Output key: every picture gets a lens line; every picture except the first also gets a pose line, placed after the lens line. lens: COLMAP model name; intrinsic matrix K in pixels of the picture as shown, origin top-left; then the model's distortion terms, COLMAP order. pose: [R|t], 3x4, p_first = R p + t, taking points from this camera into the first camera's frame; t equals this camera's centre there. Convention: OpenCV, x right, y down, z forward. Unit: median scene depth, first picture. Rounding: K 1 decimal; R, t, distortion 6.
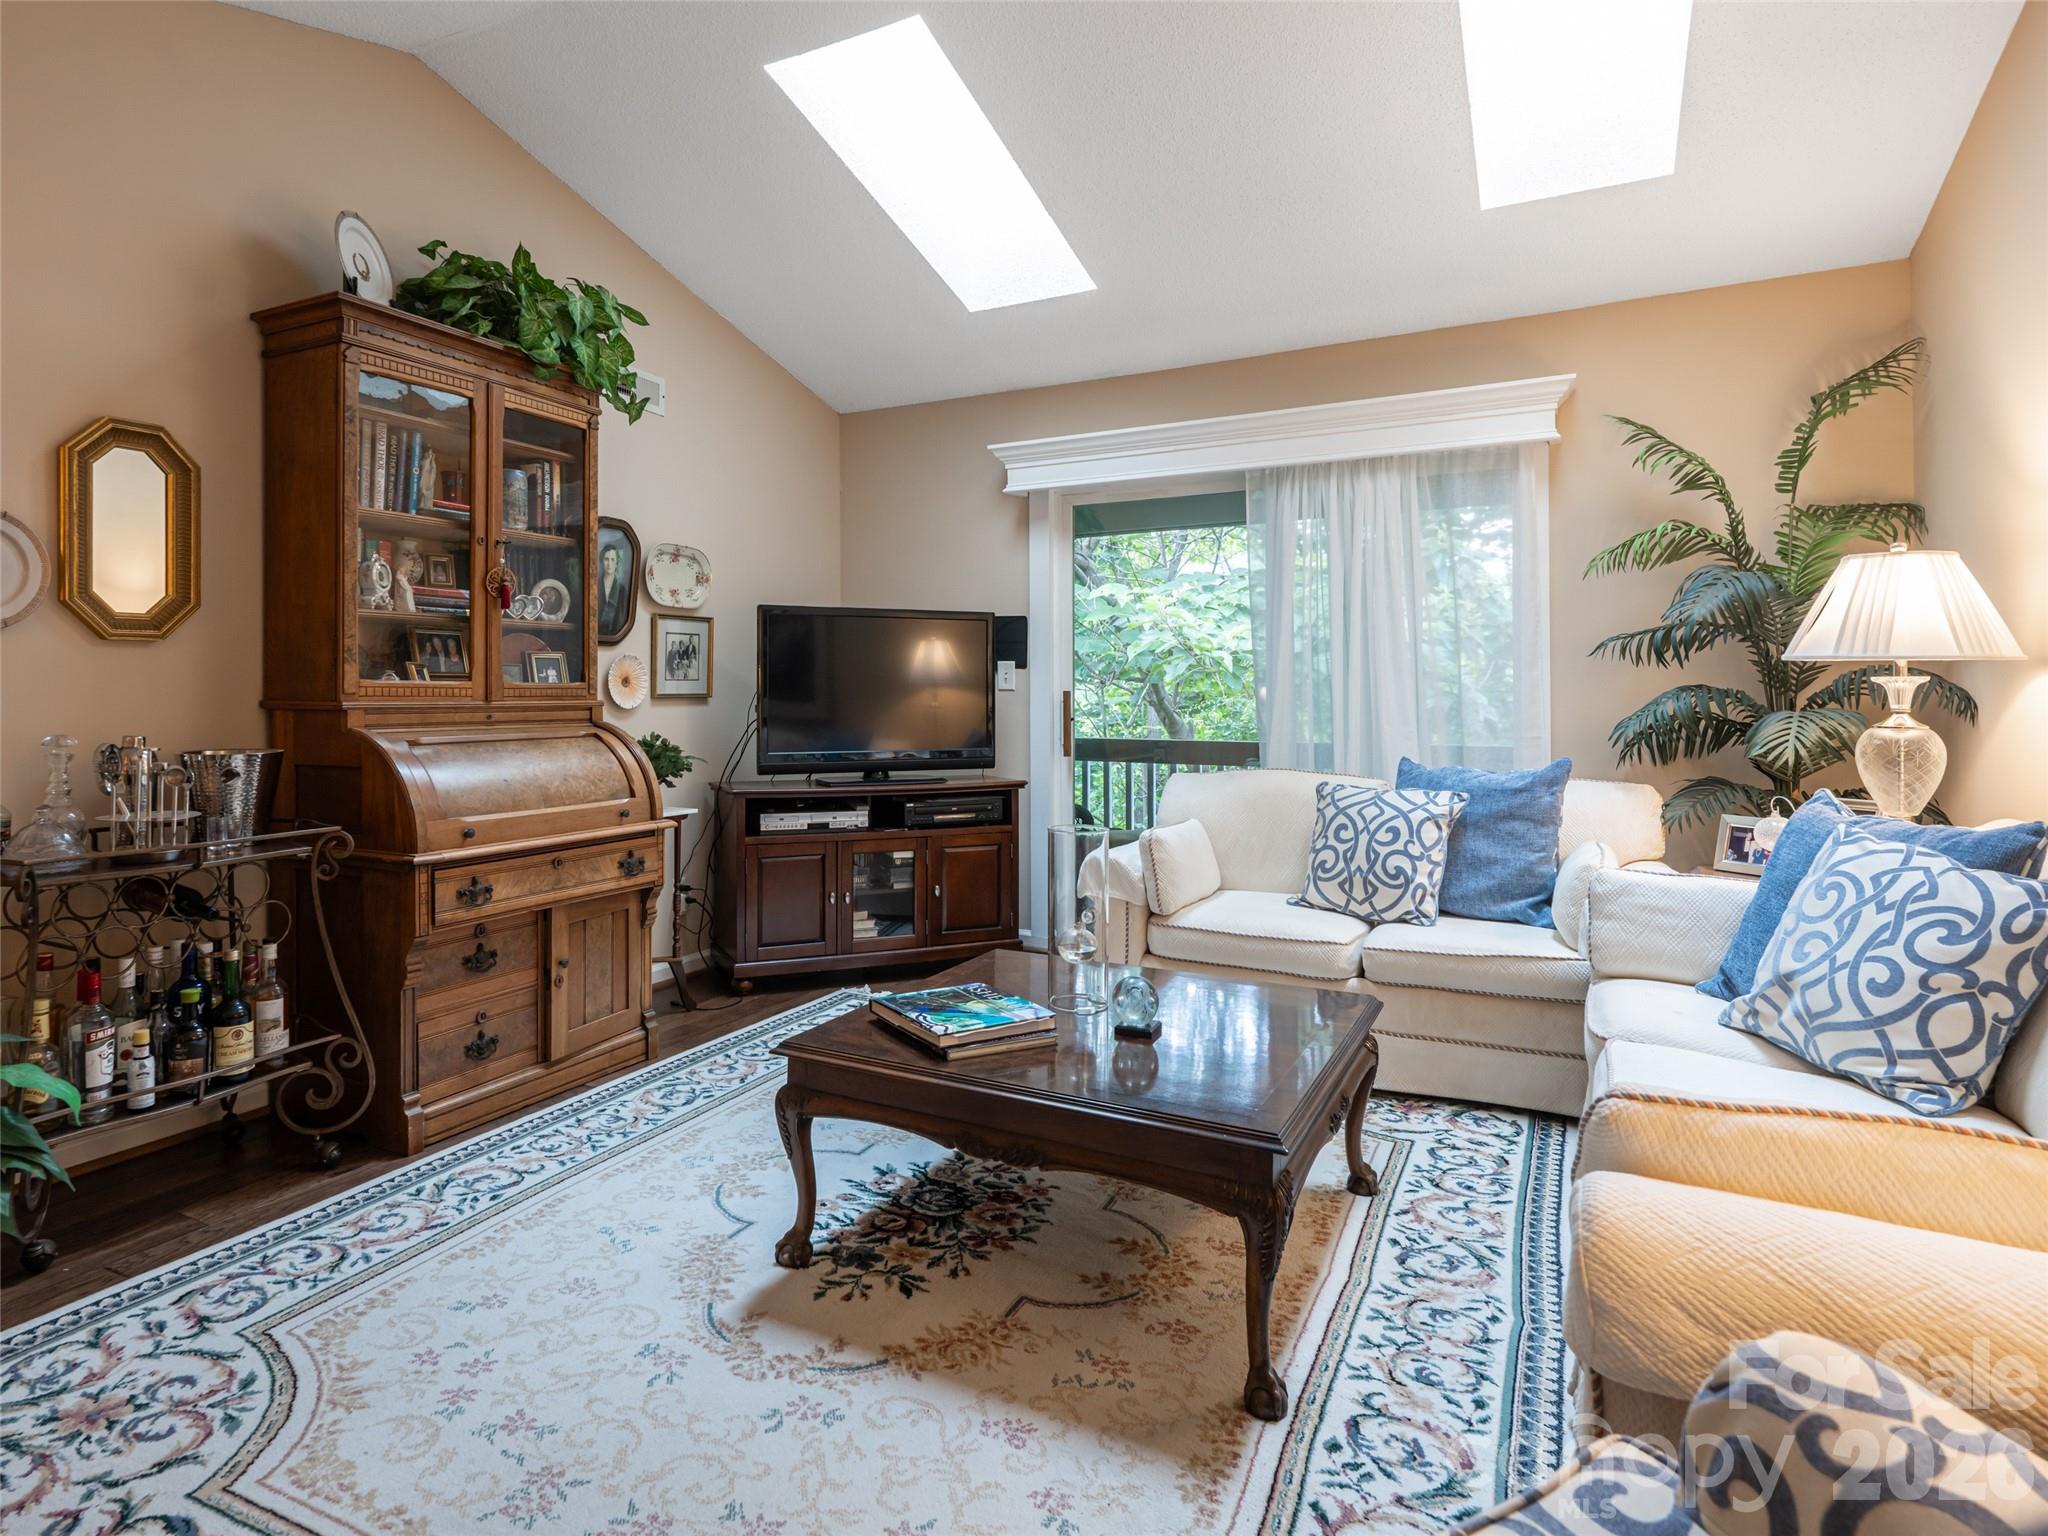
lens RADIAL K [[1214.9, 0, 889.6], [0, 1214.9, 682.5], [0, 0, 1]] dist [-0.000081, 0.000383]
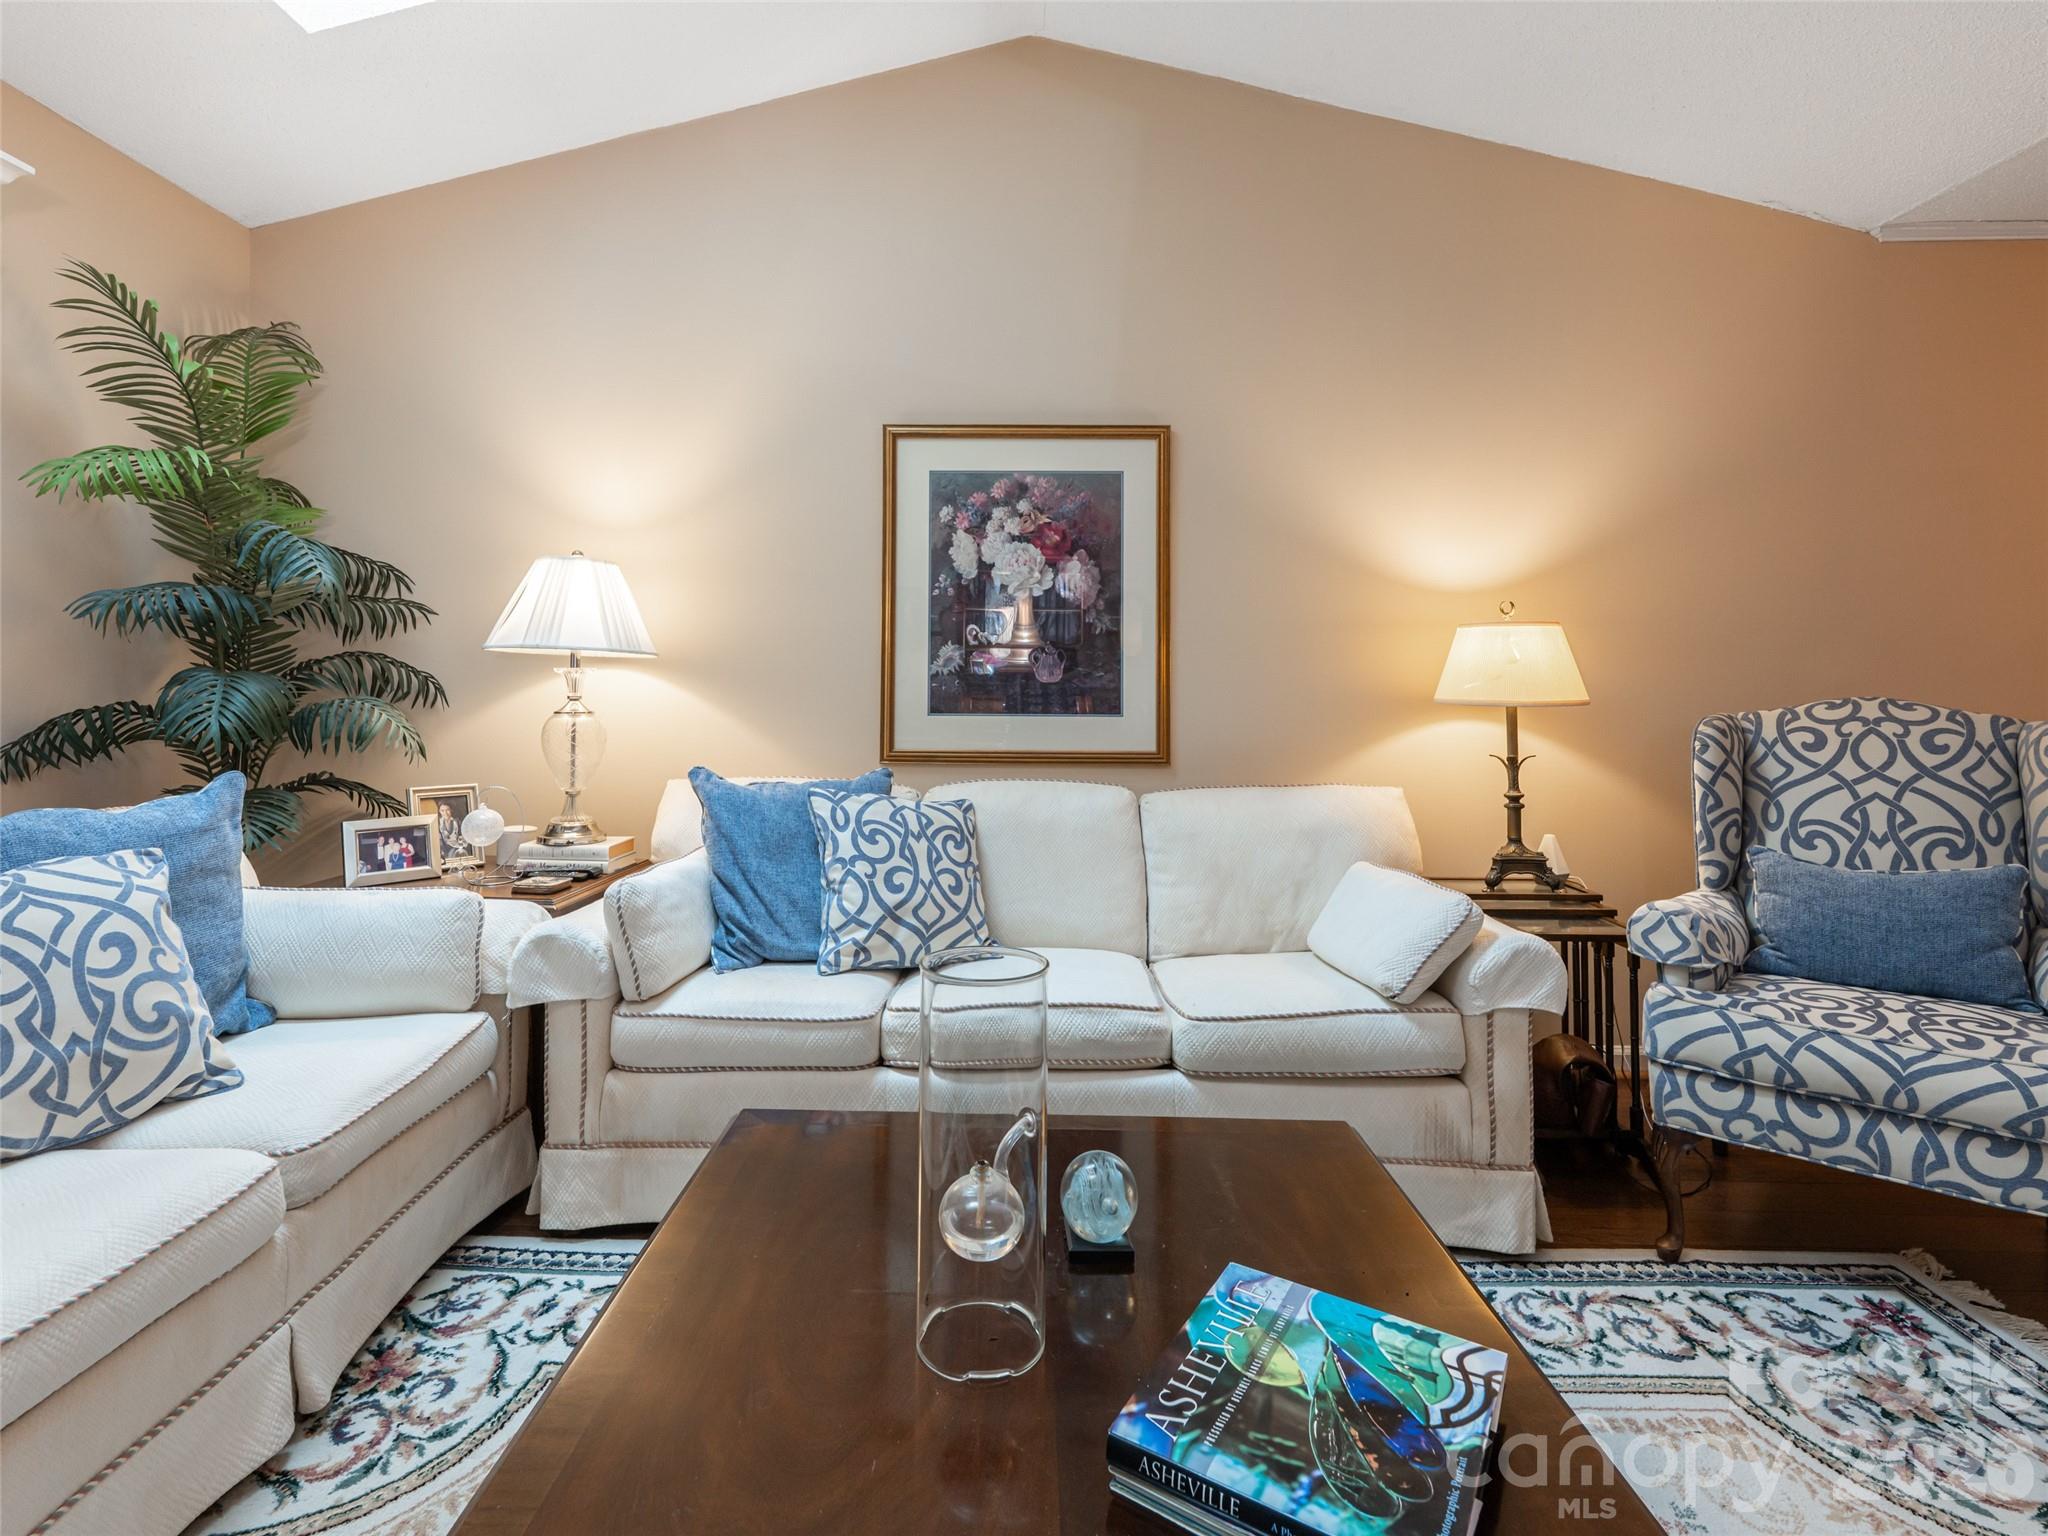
lens RADIAL K [[977.6, 0, 1027.8], [0, 977.6, 653.5], [0, 0, 1]] dist [0.001261, 0.001115]
pose [[-0.503671, 0.029729, 0.863384, -0.167649], [-0.017196, 0.998865, -0.044426, 0.014427], [-0.863724, -0.037223, -0.502588, 1.050576]]
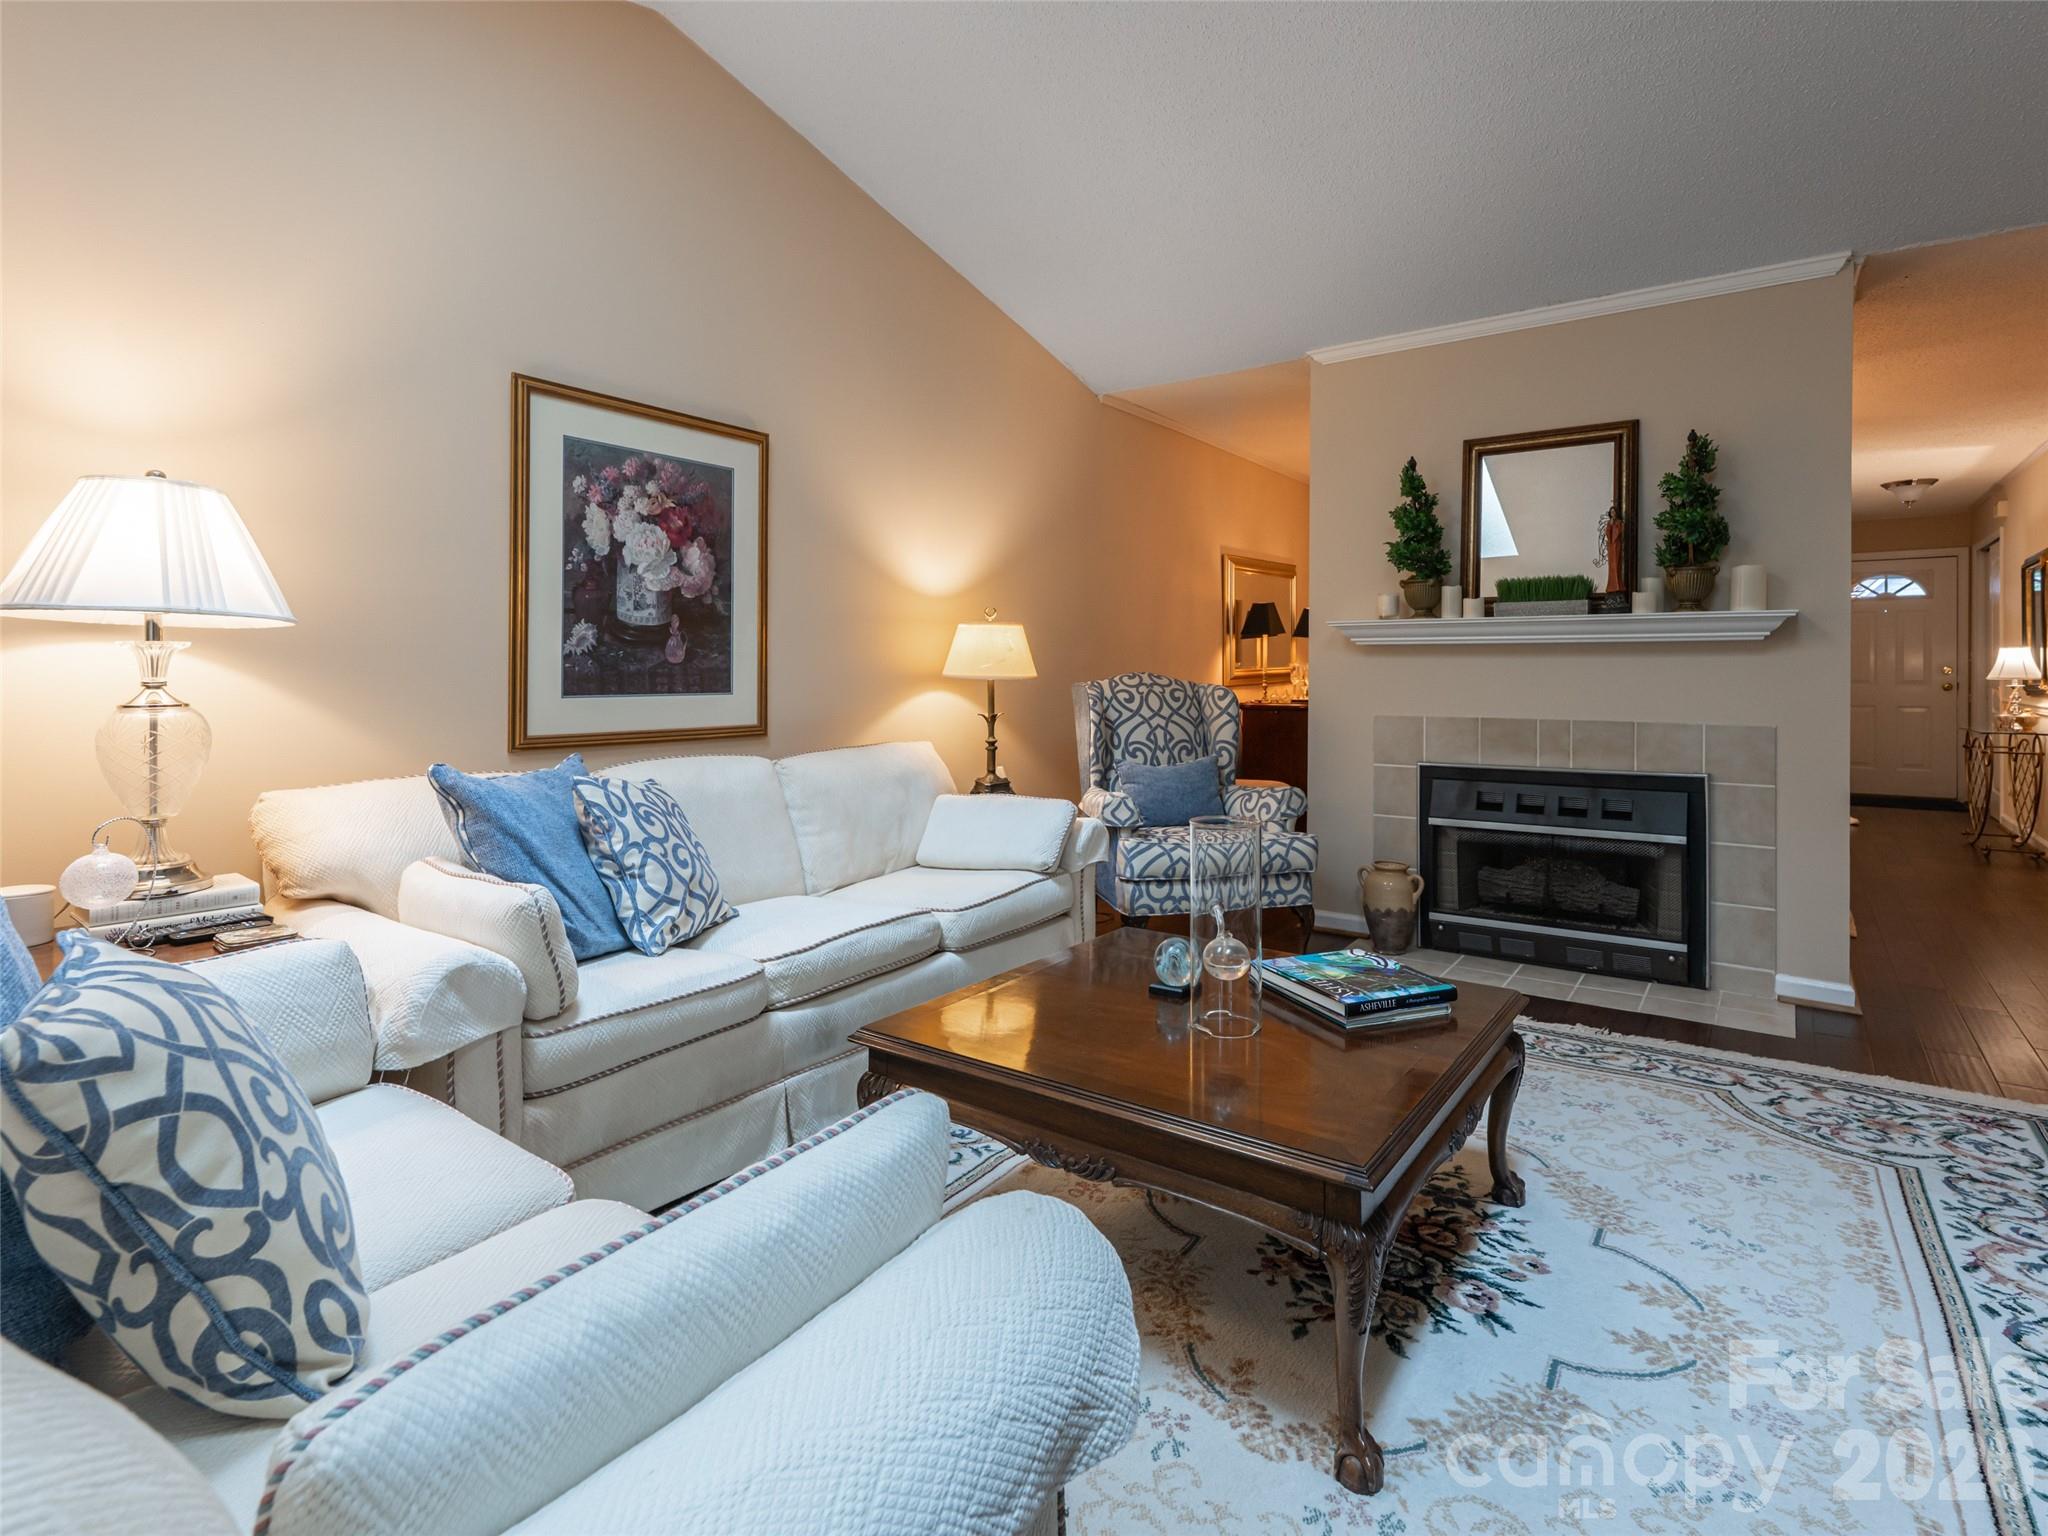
lens RADIAL K [[977.6, 0, 1037.8], [0, 977.6, 670.9], [0, 0, 1]] dist [0.001261, 0.001115]
pose [[-0.994489, 0.001195, 0.104830, 0.189754], [-0.000358, 0.999890, -0.014800, 0.022527], [-0.104836, -0.014756, -0.994380, 1.506095]]
